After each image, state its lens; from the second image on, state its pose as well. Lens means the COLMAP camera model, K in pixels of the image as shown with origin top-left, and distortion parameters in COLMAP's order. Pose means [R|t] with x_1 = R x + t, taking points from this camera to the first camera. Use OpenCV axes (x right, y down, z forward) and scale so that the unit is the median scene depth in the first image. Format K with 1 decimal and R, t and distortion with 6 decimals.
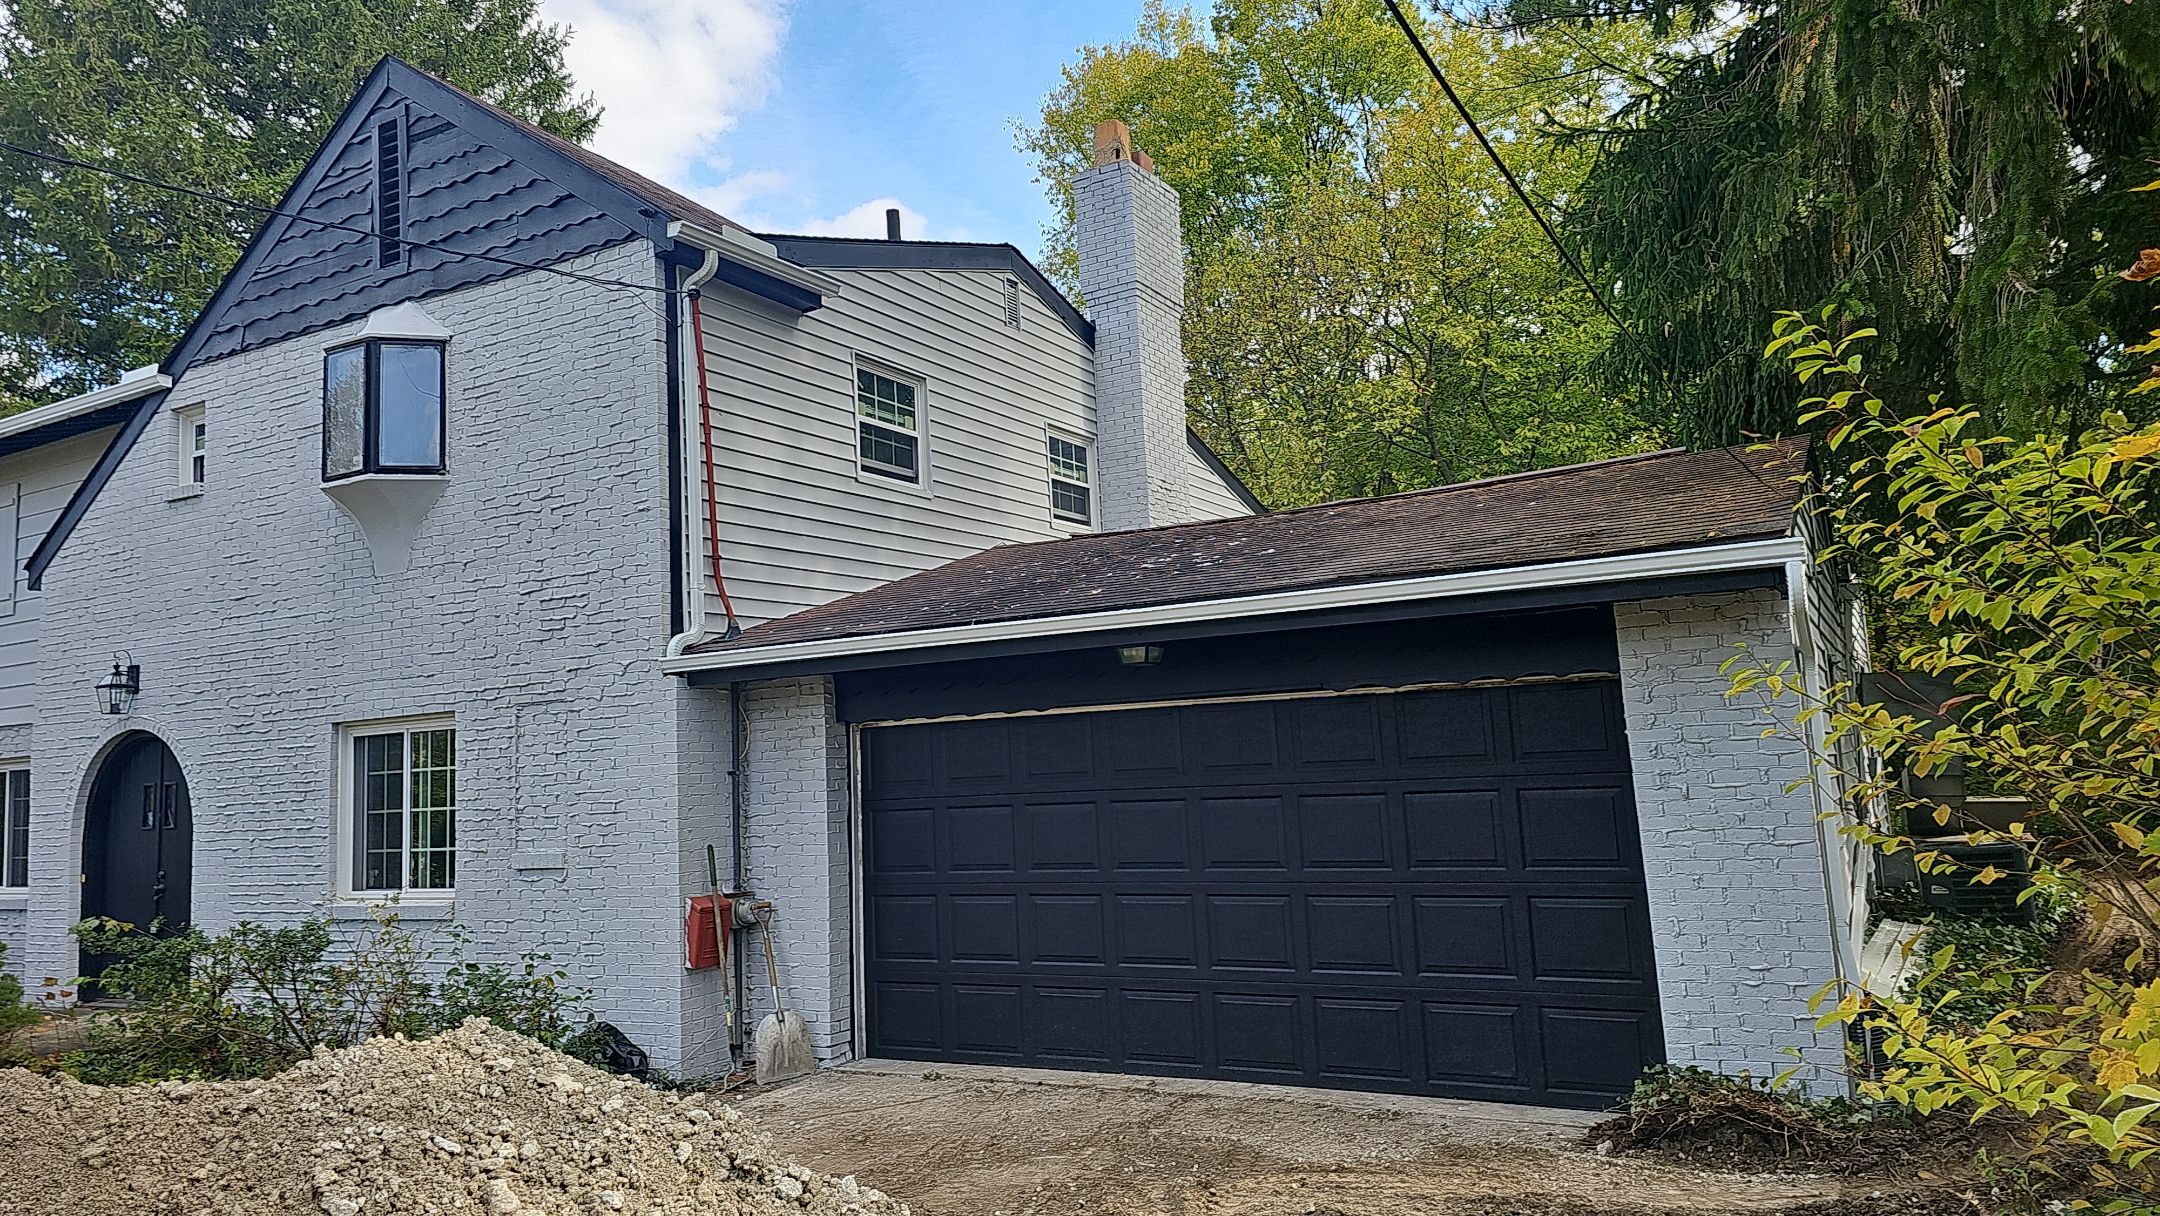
lens RADIAL K [[1423.5, 0, 1087.2], [0, 1423.5, 614.1], [0, 0, 1]] dist [0.061560, -0.063006]
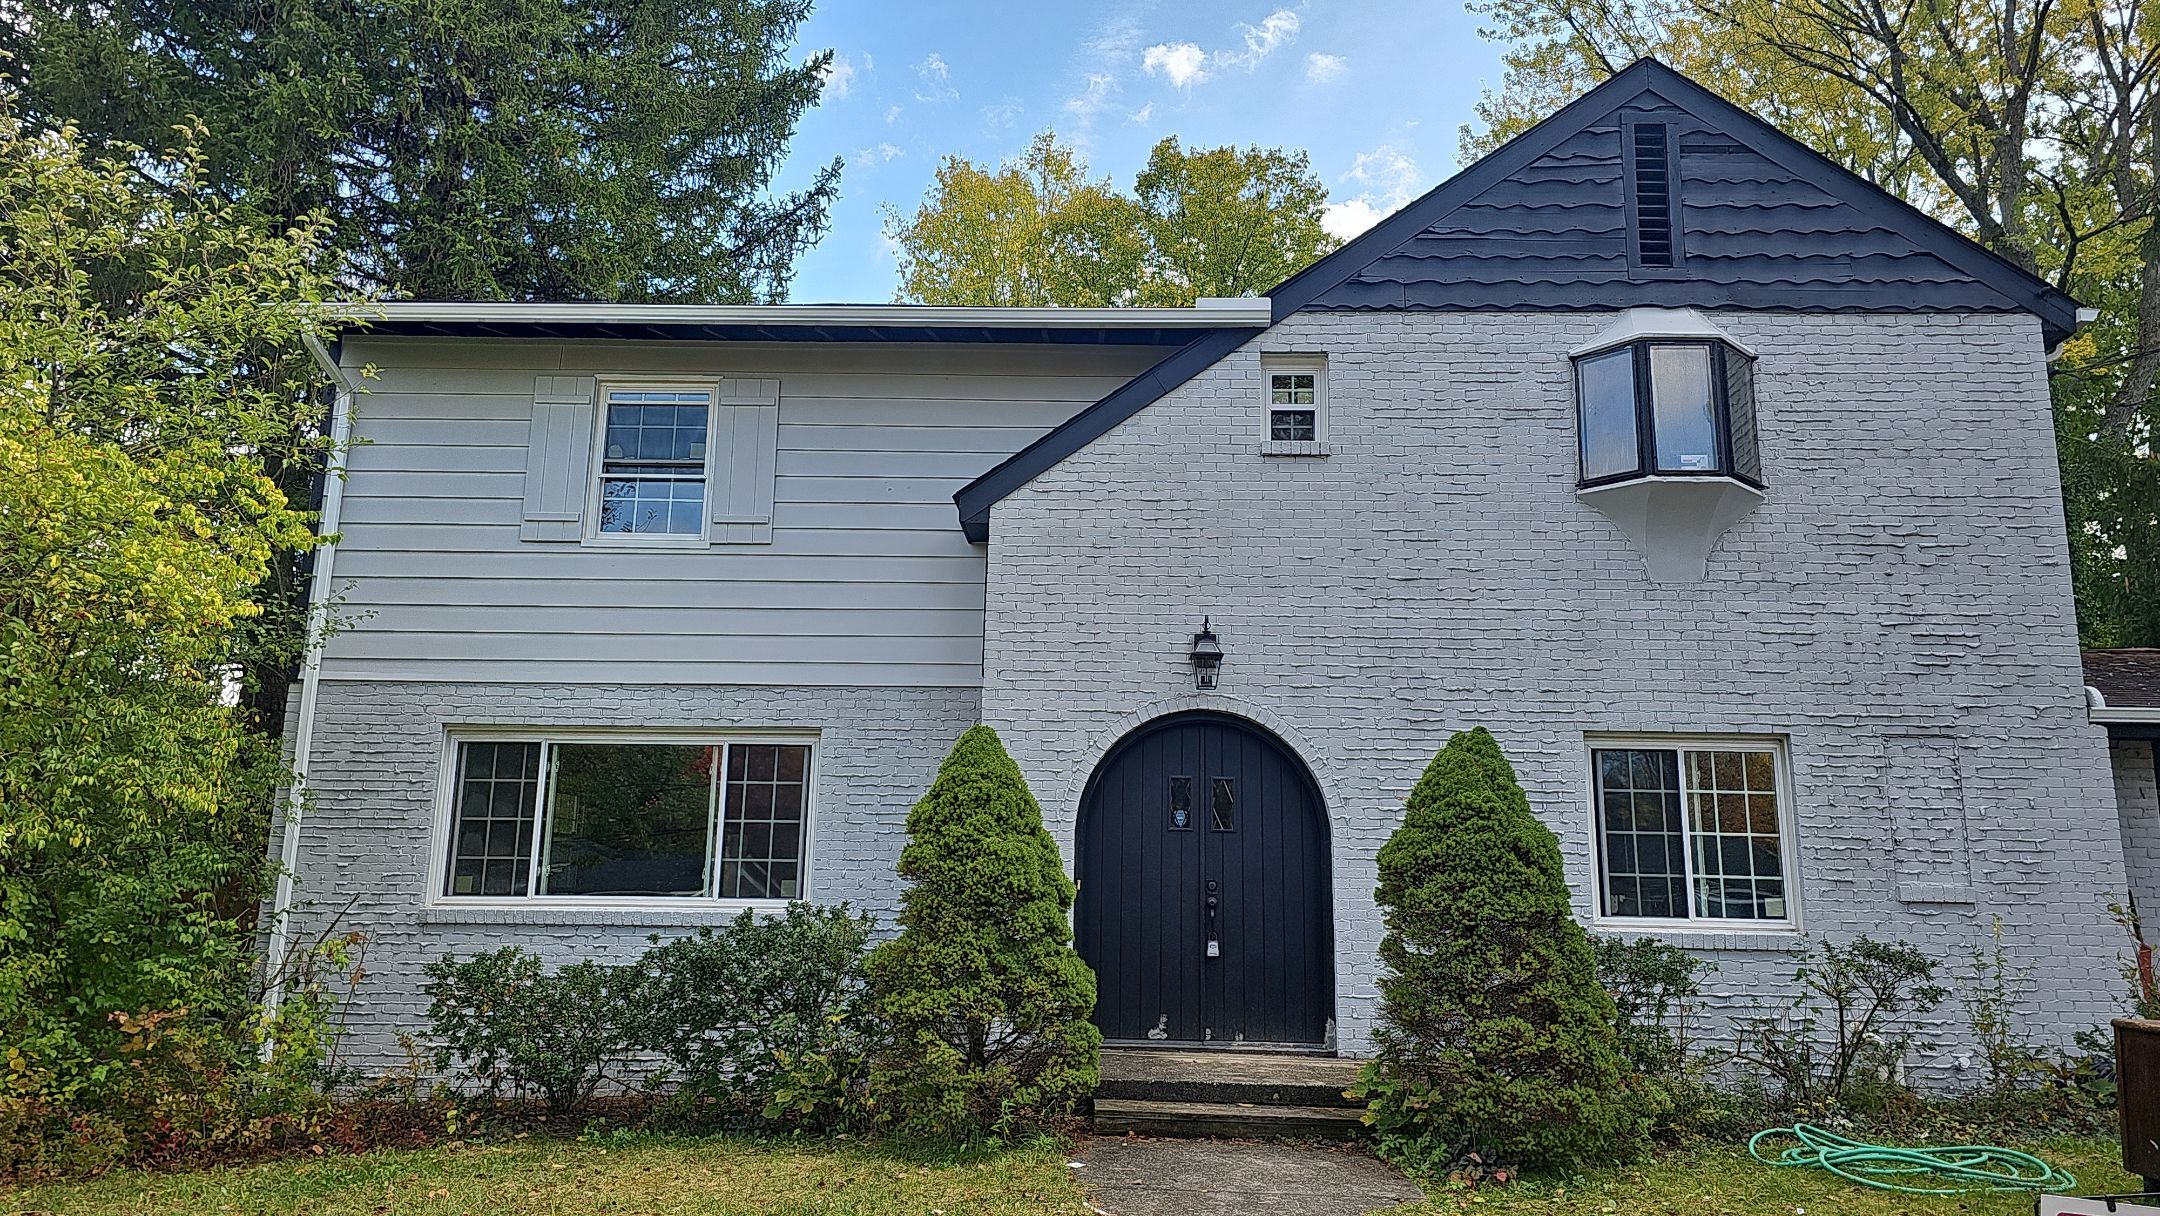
lens RADIAL K [[1371.7, 0, 1077.7], [0, 1371.7, 616.4], [0, 0, 1]] dist [0.063586, -0.060276]
pose [[0.891211, 0.142820, 0.430518, -1.263822], [-0.110828, 0.988932, -0.098643, 0.132713], [-0.439841, 0.040198, 0.897175, 0.361111]]
